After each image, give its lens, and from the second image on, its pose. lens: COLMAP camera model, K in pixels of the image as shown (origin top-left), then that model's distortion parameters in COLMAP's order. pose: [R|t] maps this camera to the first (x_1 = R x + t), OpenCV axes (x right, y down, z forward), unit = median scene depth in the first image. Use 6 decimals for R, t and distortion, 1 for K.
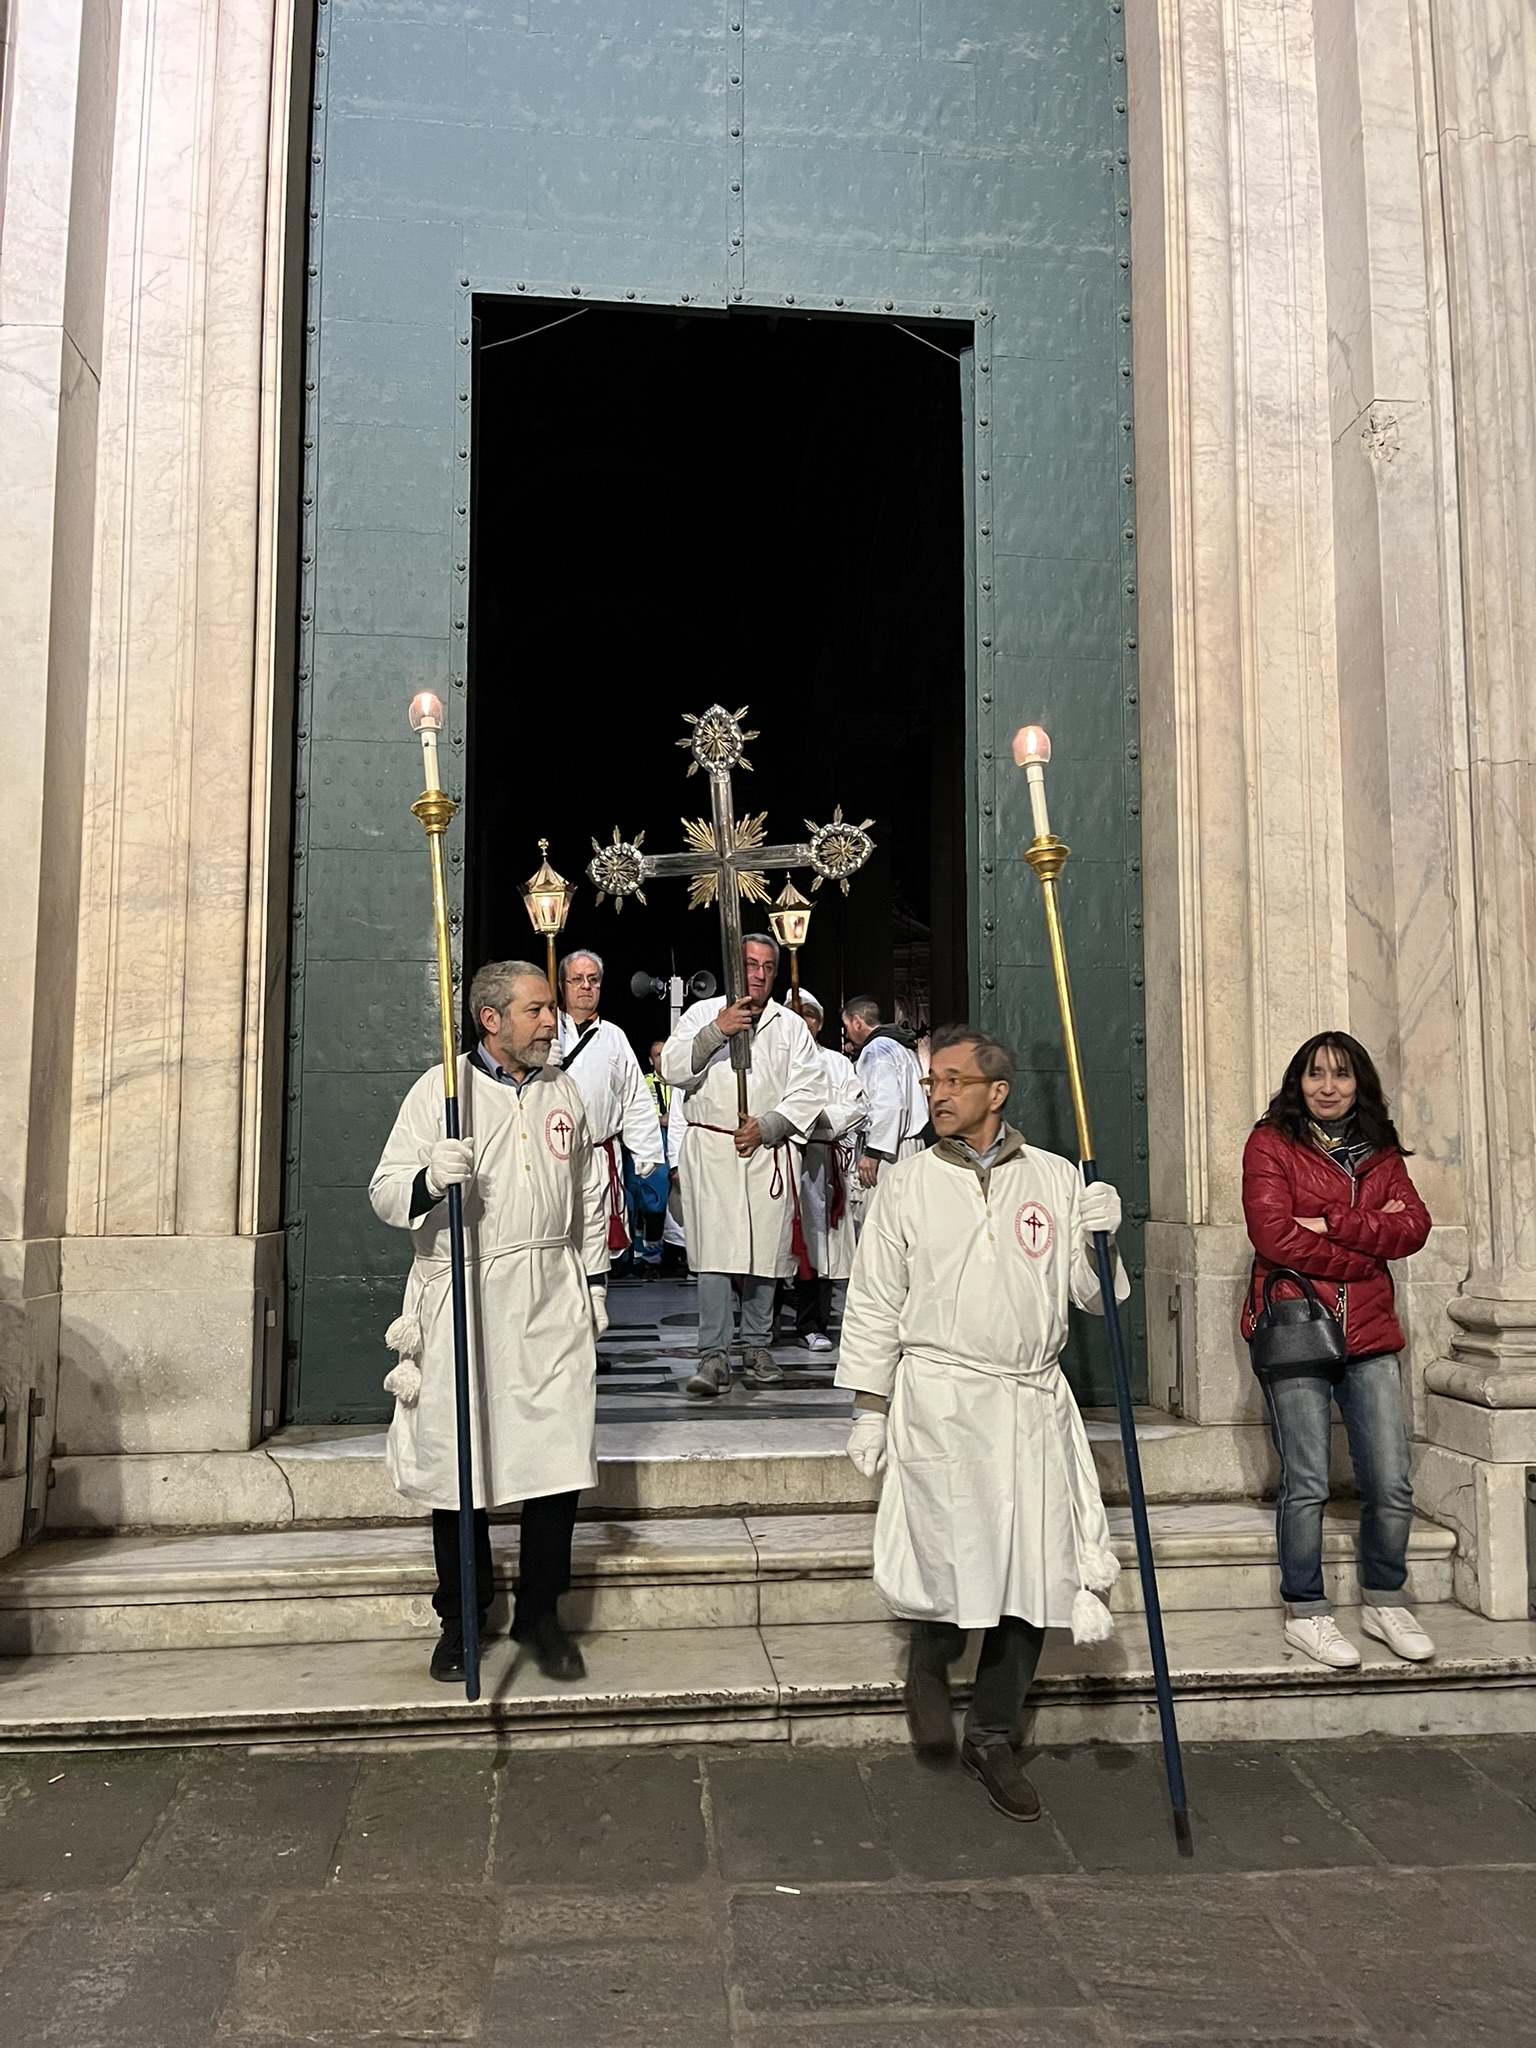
lens RADIAL K [[1550.4, 0, 770.4], [0, 1550.4, 1011.6], [0, 0, 1]] dist [0.063828, -0.087283]
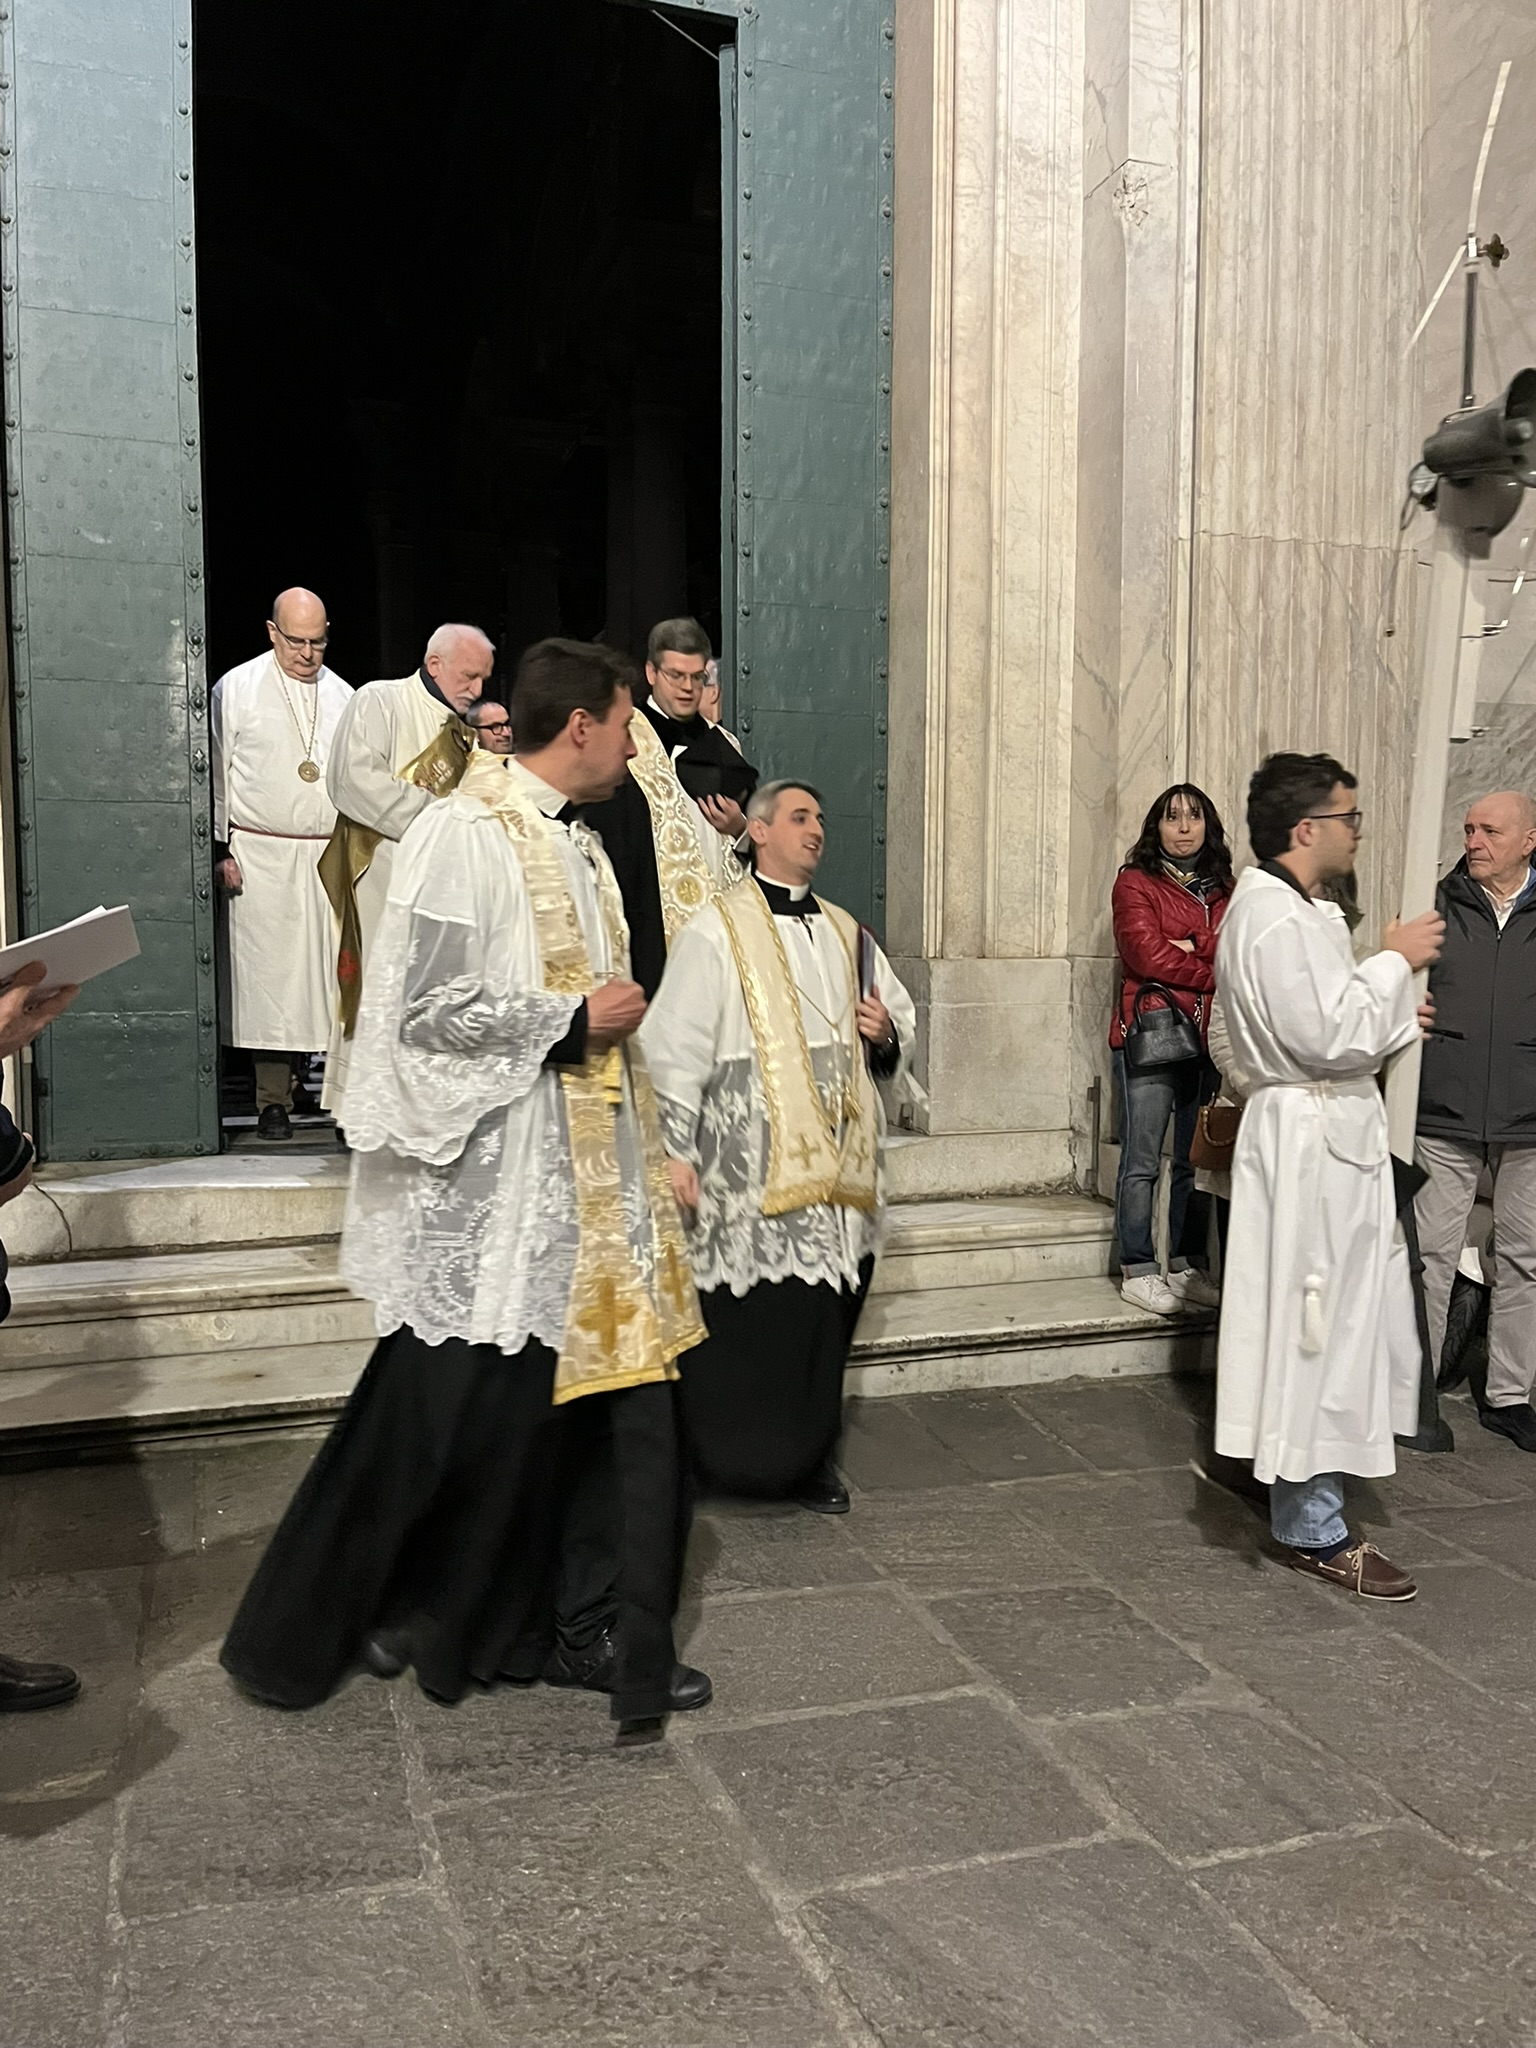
lens RADIAL K [[1637.6, 0, 768.0], [0, 1637.6, 1024.0], [0, 0, 1]] dist [0.071813, -0.100799]
pose [[0.973855, -0.011328, 0.226888, -0.098729], [-0.026014, 0.986625, 0.160918, 0.000072], [-0.225676, -0.162613, 0.960535, -0.083645]]
